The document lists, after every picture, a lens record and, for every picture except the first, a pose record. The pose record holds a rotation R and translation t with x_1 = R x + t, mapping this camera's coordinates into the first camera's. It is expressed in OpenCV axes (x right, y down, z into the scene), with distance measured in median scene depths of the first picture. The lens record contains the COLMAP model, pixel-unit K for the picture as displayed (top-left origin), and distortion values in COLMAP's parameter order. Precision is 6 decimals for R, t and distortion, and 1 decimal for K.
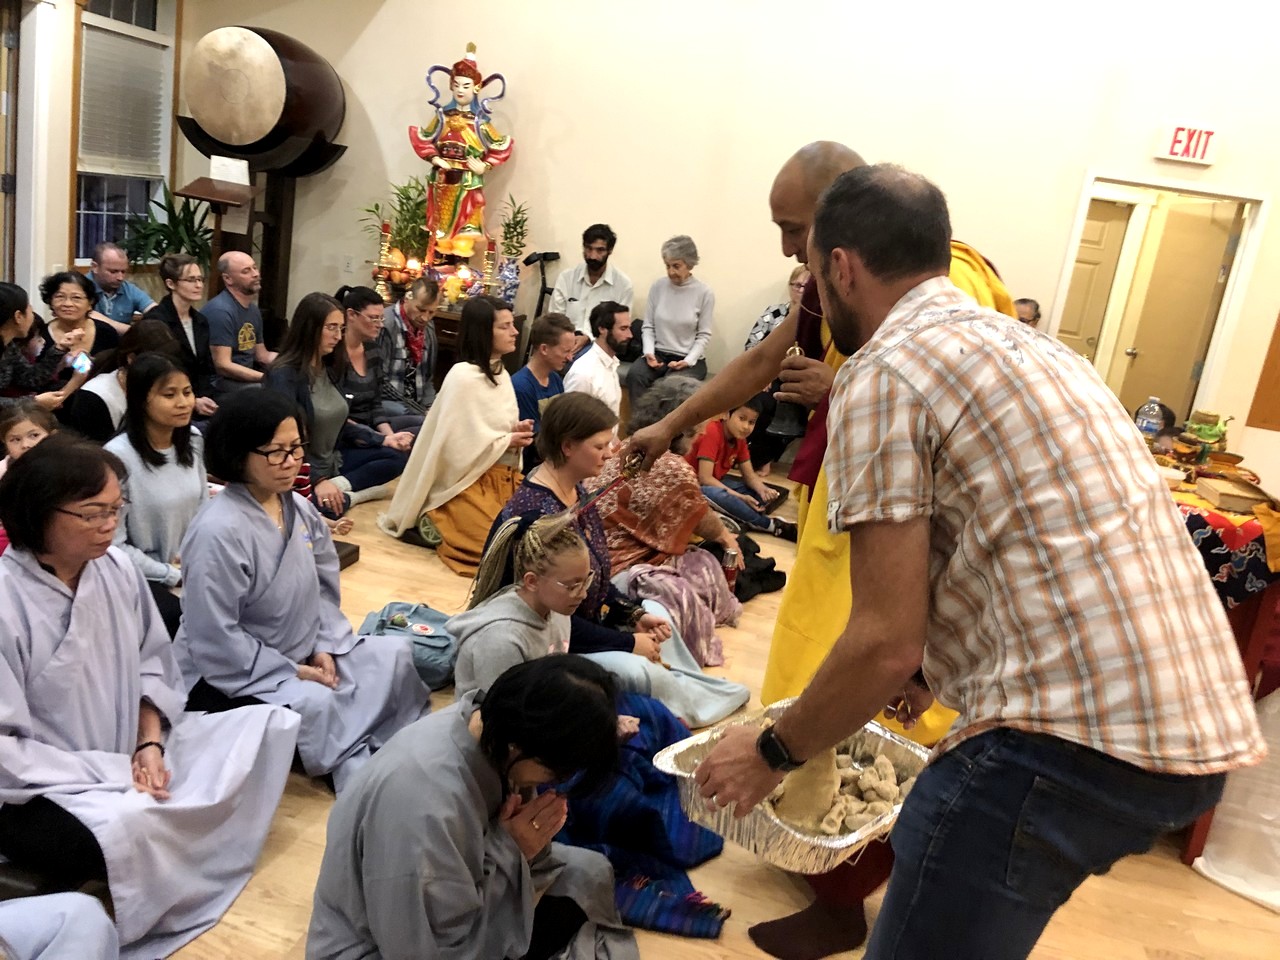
lens RADIAL K [[1064.0, 0, 640.0], [0, 1064.0, 480.0], [0, 0, 1]] dist [-0.007715, -0.011141]
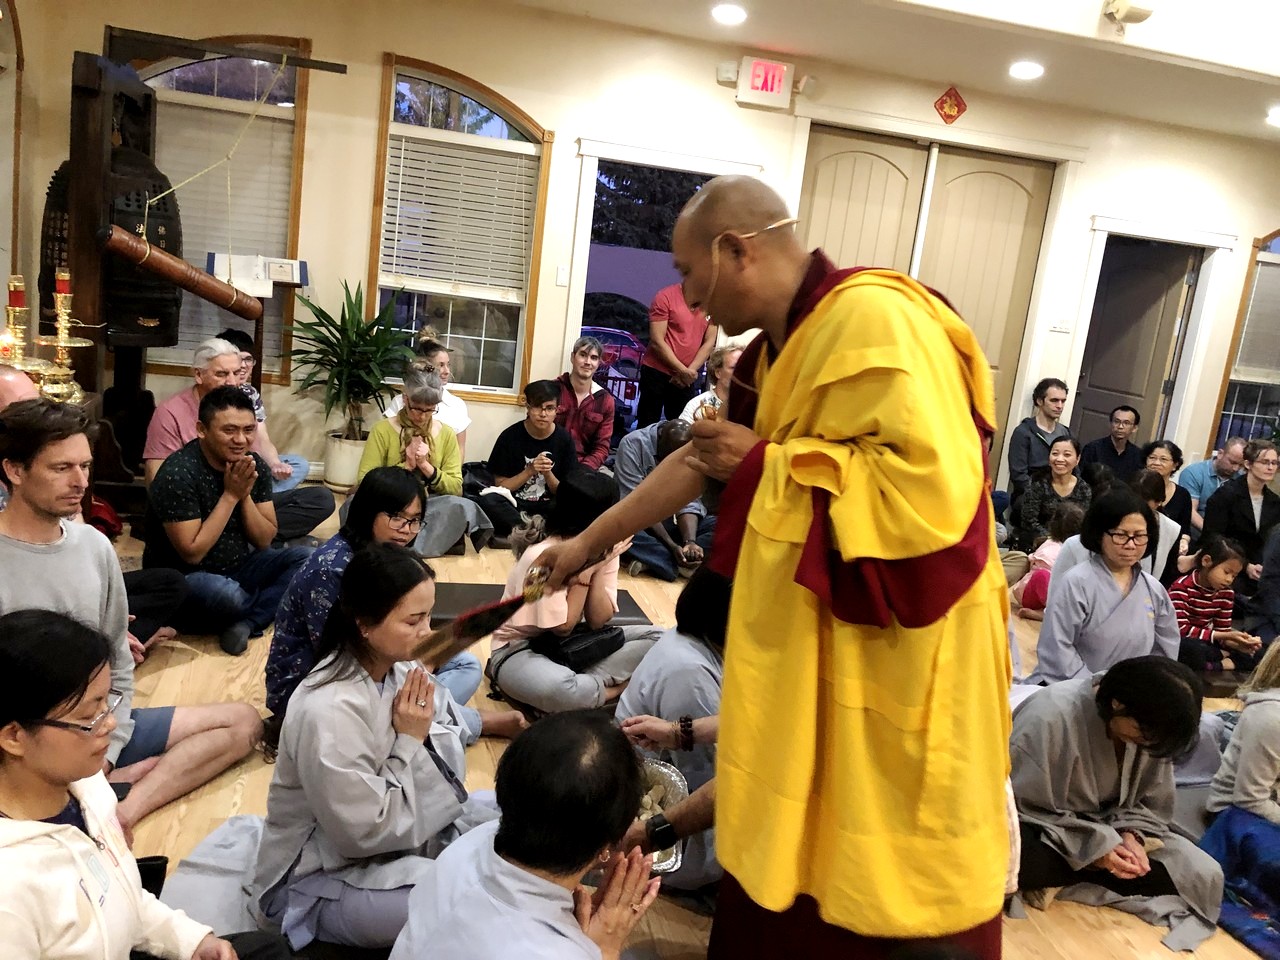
lens RADIAL K [[1010.2, 0, 636.7], [0, 1010.2, 526.2], [0, 0, 1]] dist [-0.004208, -0.005820]
pose [[0.448580, 0.119904, -0.885663, 0.210709], [-0.257357, 0.966316, 0.000475, 0.047322], [0.855887, 0.227718, 0.464329, -0.081862]]
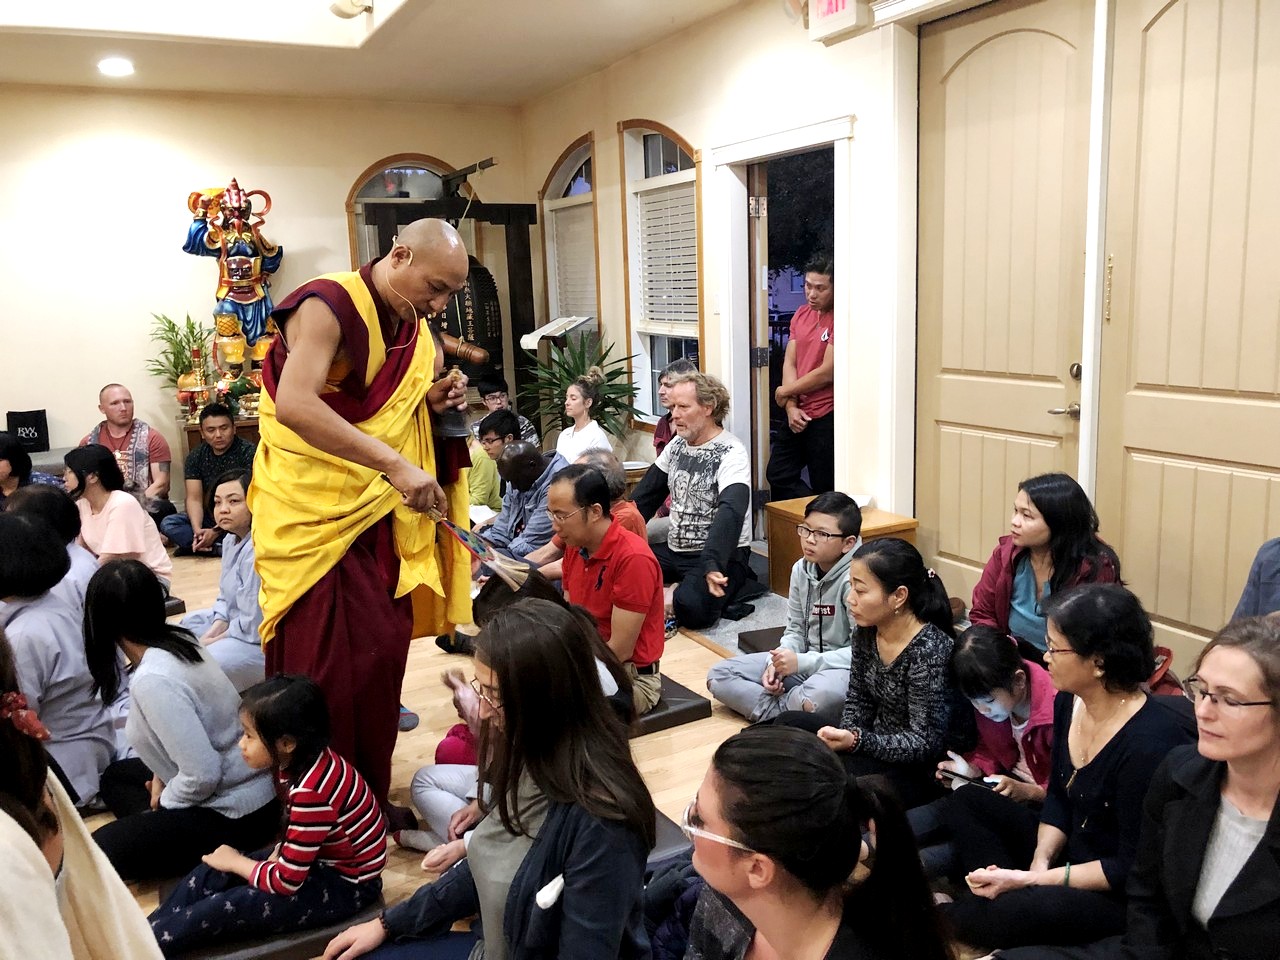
lens RADIAL K [[1066.2, 0, 640.0], [0, 1066.2, 480.0], [0, 0, 1]] dist [0.022186, -0.003823]
pose [[-0.757936, -0.001875, -0.652326, -0.070626], [-0.227026, 0.938240, 0.261084, -0.254649], [0.611549, 0.345980, -0.711551, 0.938083]]
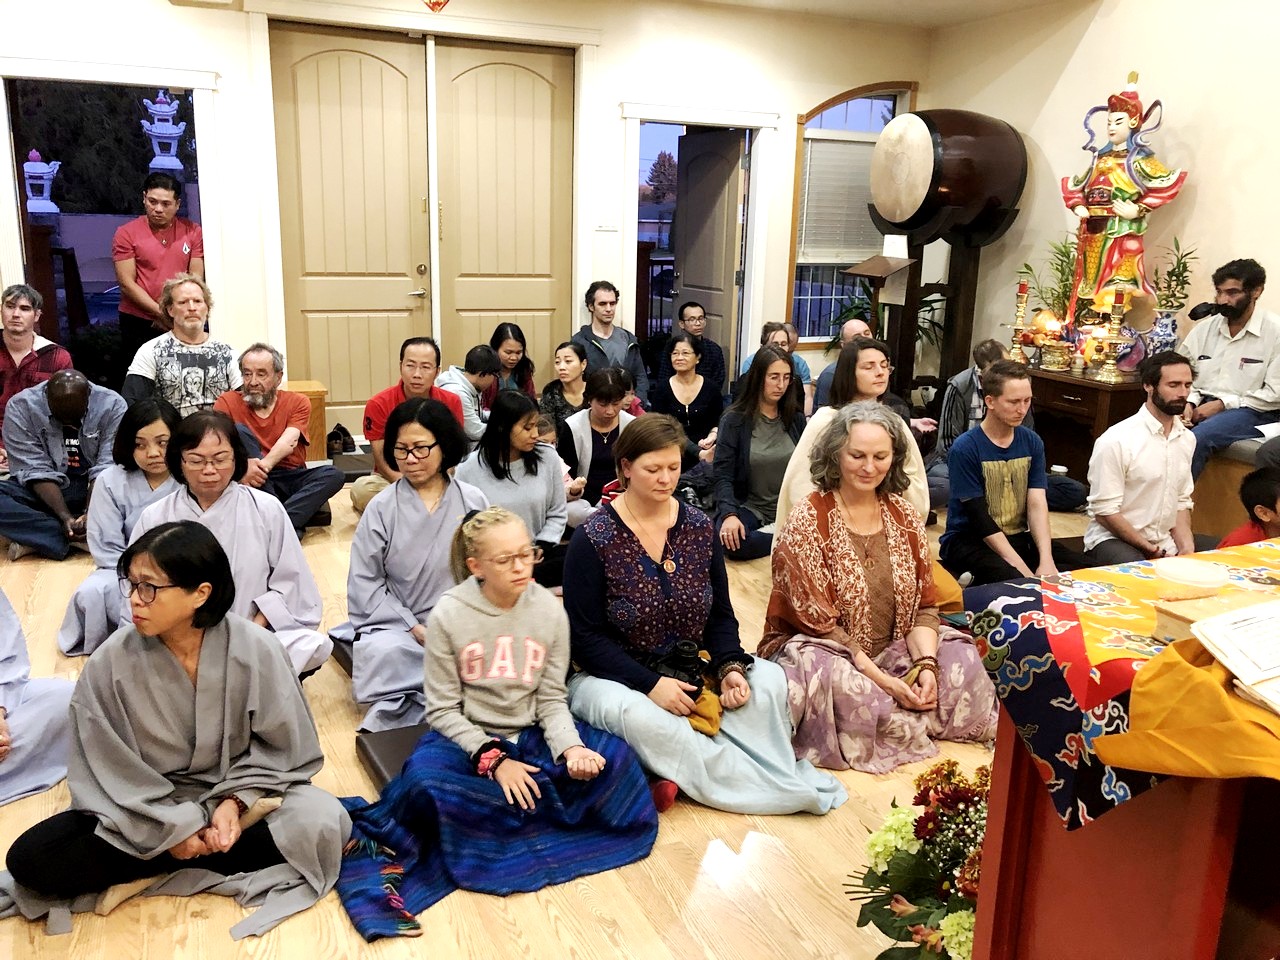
lens RADIAL K [[1066.2, 0, 640.0], [0, 1066.2, 480.0], [0, 0, 1]] dist [0.022186, -0.003823]
pose [[0.599783, 0.060037, -0.797907, 0.327036], [-0.128413, 0.991478, -0.021925, -0.003866], [0.789791, 0.115612, 0.602382, 0.179230]]
